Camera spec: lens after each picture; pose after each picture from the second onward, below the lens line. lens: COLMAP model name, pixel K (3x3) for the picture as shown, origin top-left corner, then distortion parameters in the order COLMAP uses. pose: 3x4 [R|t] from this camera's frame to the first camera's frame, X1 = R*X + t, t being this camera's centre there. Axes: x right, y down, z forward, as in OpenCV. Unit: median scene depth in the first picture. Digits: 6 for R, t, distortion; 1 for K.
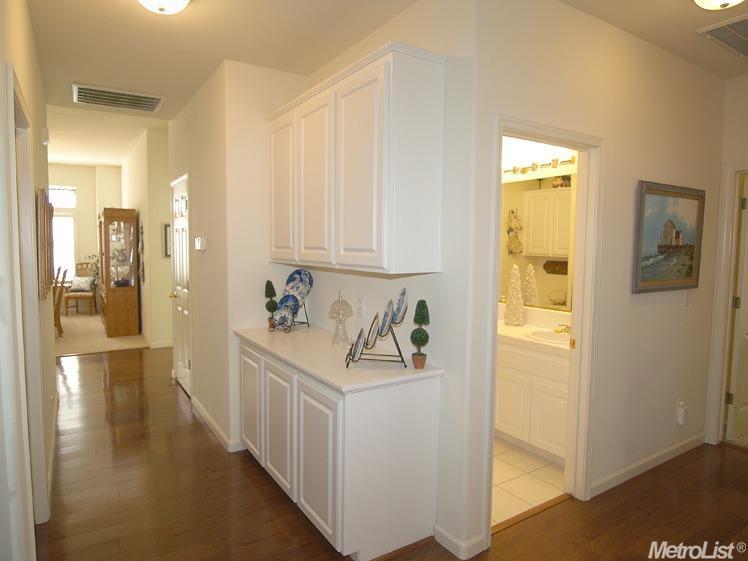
lens RADIAL K [[470.3, 0, 373.3], [0, 470.3, 277.7], [0, 0, 1]] dist [-0.026982, -0.007907]
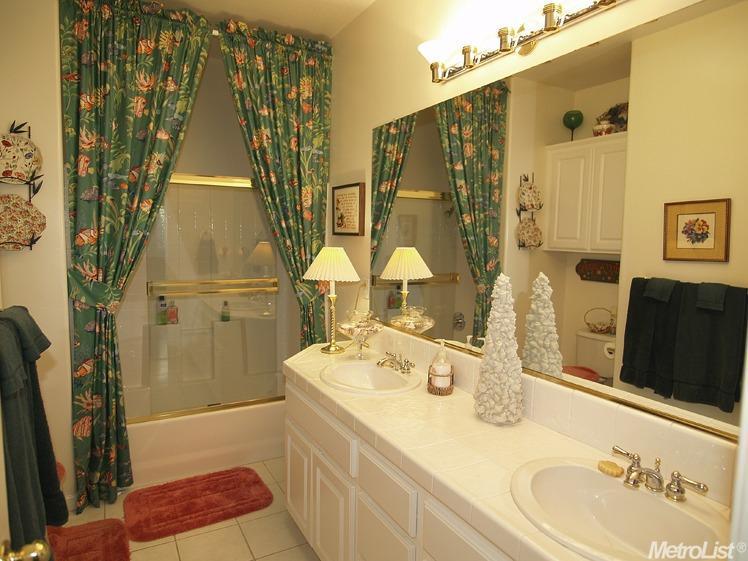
lens RADIAL K [[470.3, 0, 374.1], [0, 470.3, 282.7], [0, 0, 1]] dist [-0.026982, -0.007907]
pose [[0.998159, 0.008869, -0.060001, 0.141912], [-0.007393, 0.999666, 0.024783, -0.019052], [0.060201, -0.024294, 0.997891, 0.386345]]
